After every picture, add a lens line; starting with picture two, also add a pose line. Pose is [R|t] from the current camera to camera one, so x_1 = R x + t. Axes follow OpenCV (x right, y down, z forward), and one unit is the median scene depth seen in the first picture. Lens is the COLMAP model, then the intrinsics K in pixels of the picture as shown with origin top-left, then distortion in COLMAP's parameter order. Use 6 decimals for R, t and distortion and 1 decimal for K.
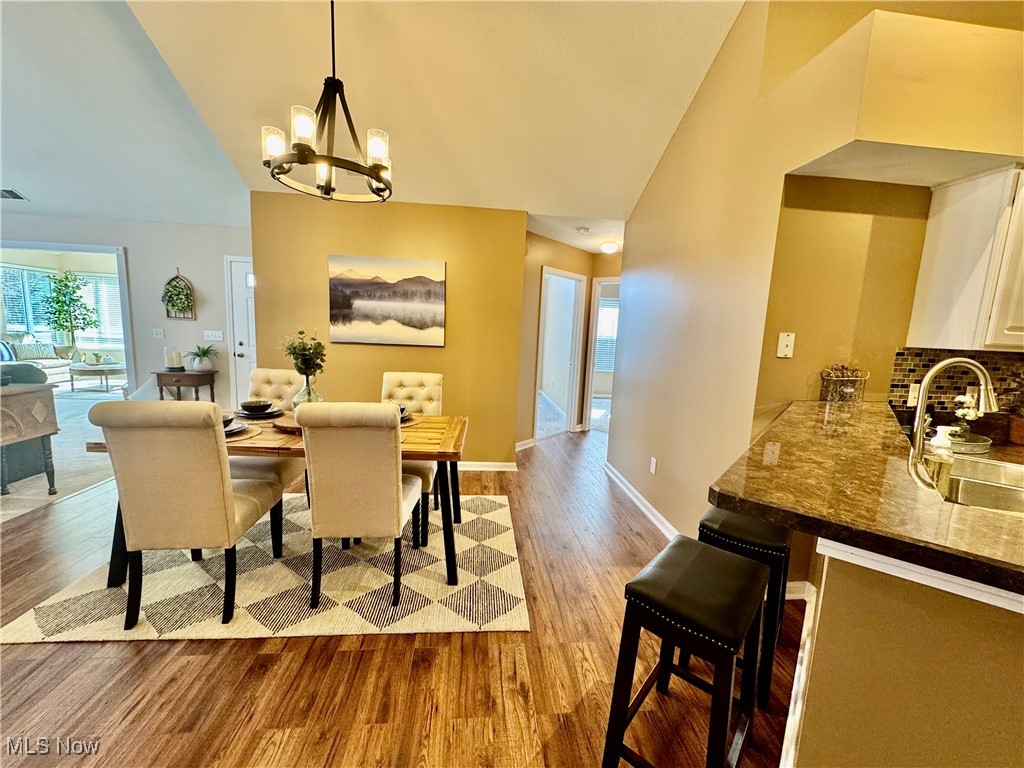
lens RADIAL K [[407.3, 0, 512.0], [0, 407.3, 384.0], [0, 0, 1]] dist [-0.003649, 0.000060]
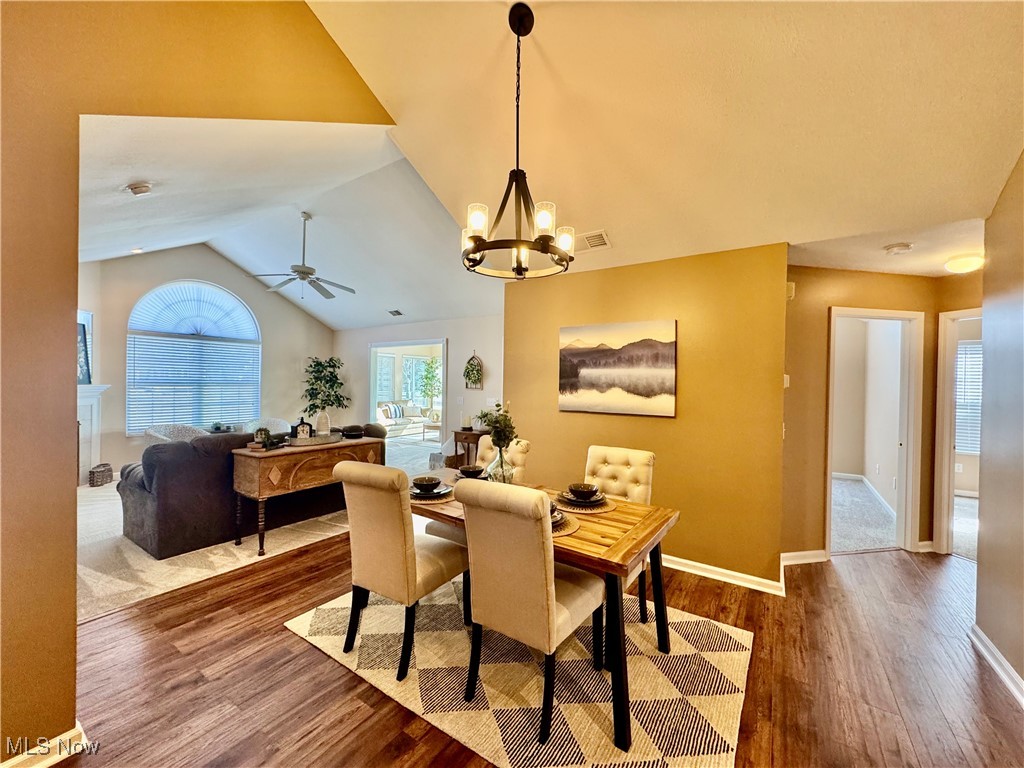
lens RADIAL K [[407.3, 0, 512.0], [0, 407.3, 384.0], [0, 0, 1]] dist [-0.003649, 0.000060]
pose [[0.777039, -0.029032, -0.628782, 0.109361], [-0.065161, 0.989859, -0.126229, -0.032229], [0.626070, 0.139057, 0.767267, 0.132978]]
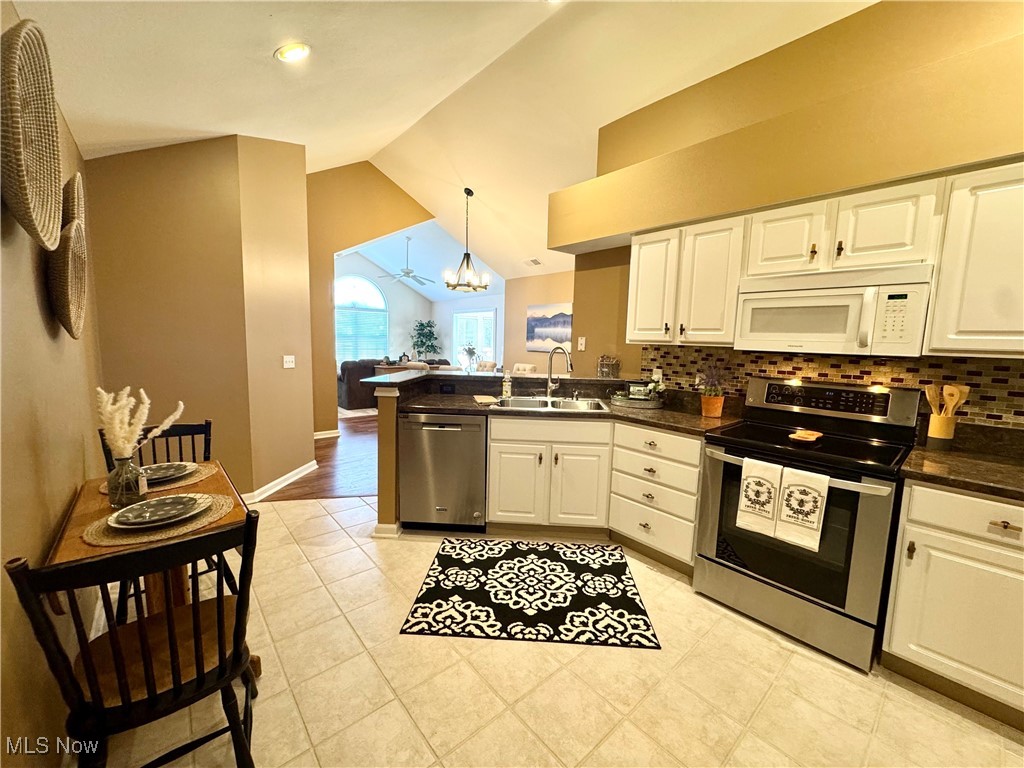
lens RADIAL K [[407.3, 0, 512.0], [0, 407.3, 384.0], [0, 0, 1]] dist [-0.003649, 0.000060]
pose [[0.578047, 0.059489, -0.813832, 1.098589], [-0.105980, 0.994365, -0.002589, 0.065576], [0.809092, 0.087746, 0.581094, -0.155699]]
